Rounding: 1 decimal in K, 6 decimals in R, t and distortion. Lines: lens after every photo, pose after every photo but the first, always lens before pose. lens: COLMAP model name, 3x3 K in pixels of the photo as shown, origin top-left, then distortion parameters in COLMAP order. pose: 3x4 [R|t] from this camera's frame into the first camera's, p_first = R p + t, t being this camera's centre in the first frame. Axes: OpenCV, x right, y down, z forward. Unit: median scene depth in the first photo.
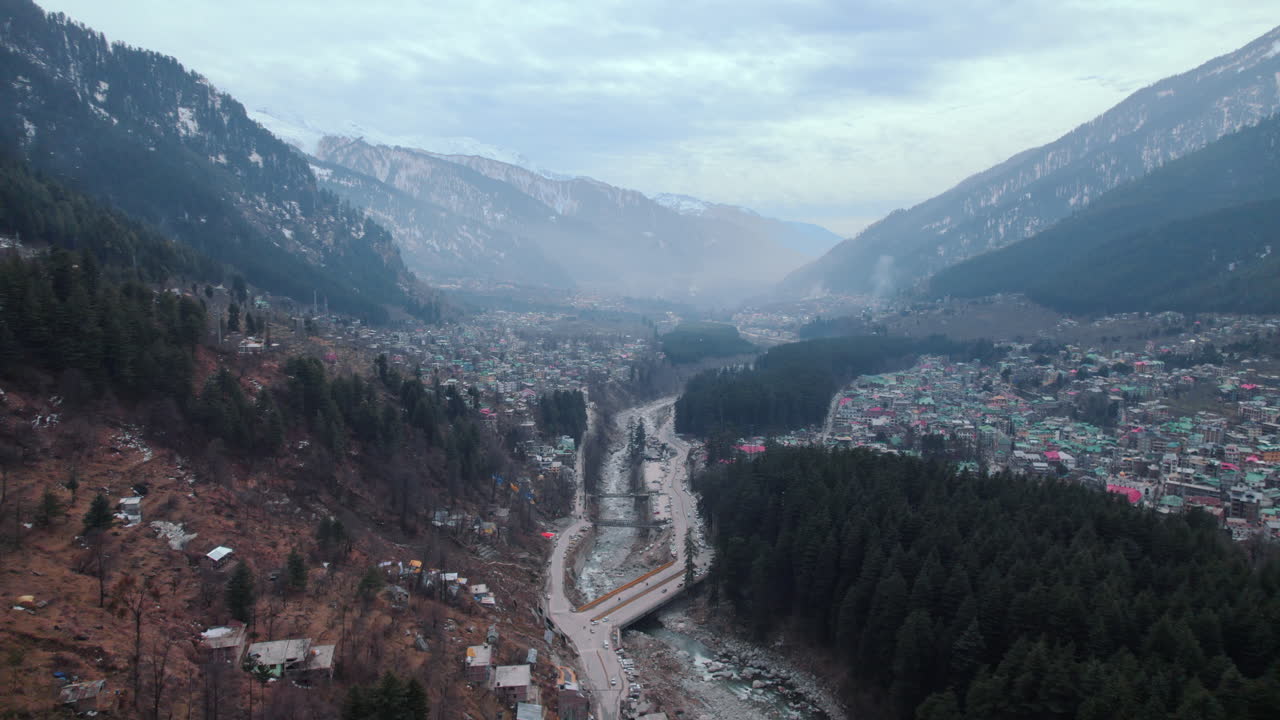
lens RADIAL K [[831.2, 0, 640.0], [0, 831.2, 360.0], [0, 0, 1]] dist [-0.079508, 0.073840]
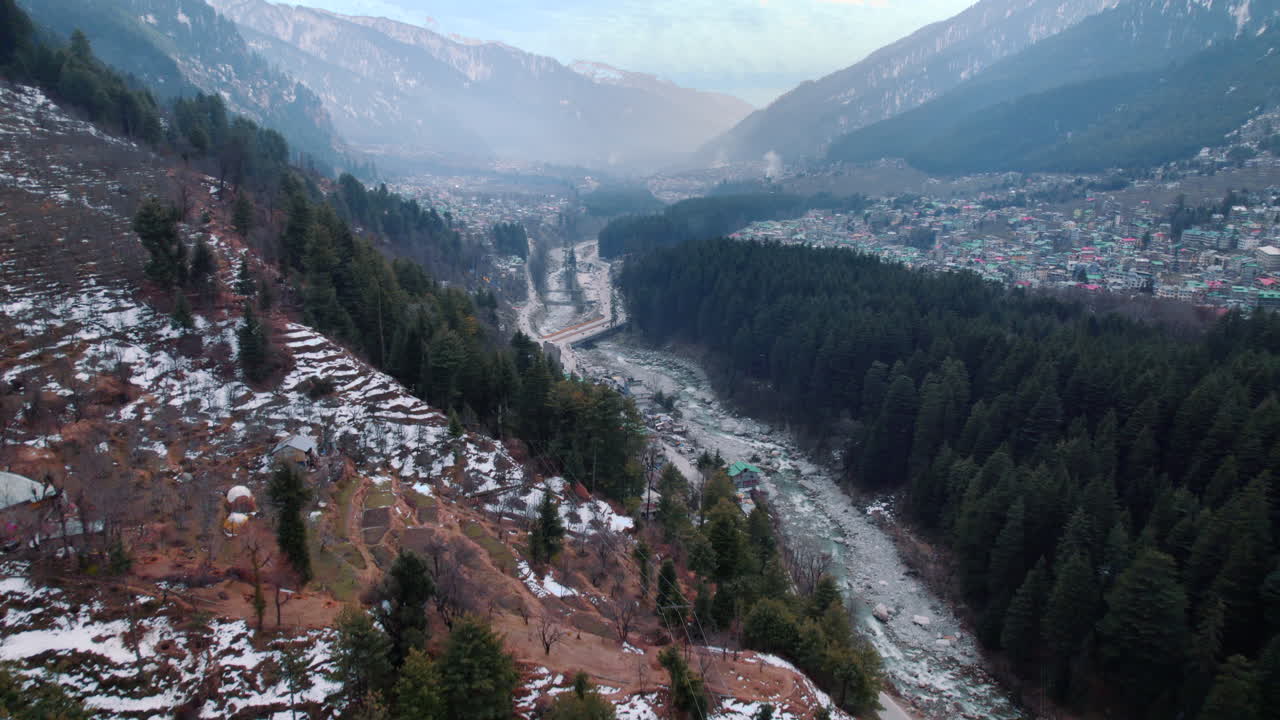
lens RADIAL K [[831.2, 0, 640.0], [0, 831.2, 360.0], [0, 0, 1]] dist [-0.079508, 0.073840]
pose [[0.994987, -0.017748, 0.098412, -0.010092], [0.002814, 0.988704, 0.149855, 0.023382], [-0.099960, -0.148827, 0.983798, -0.120823]]
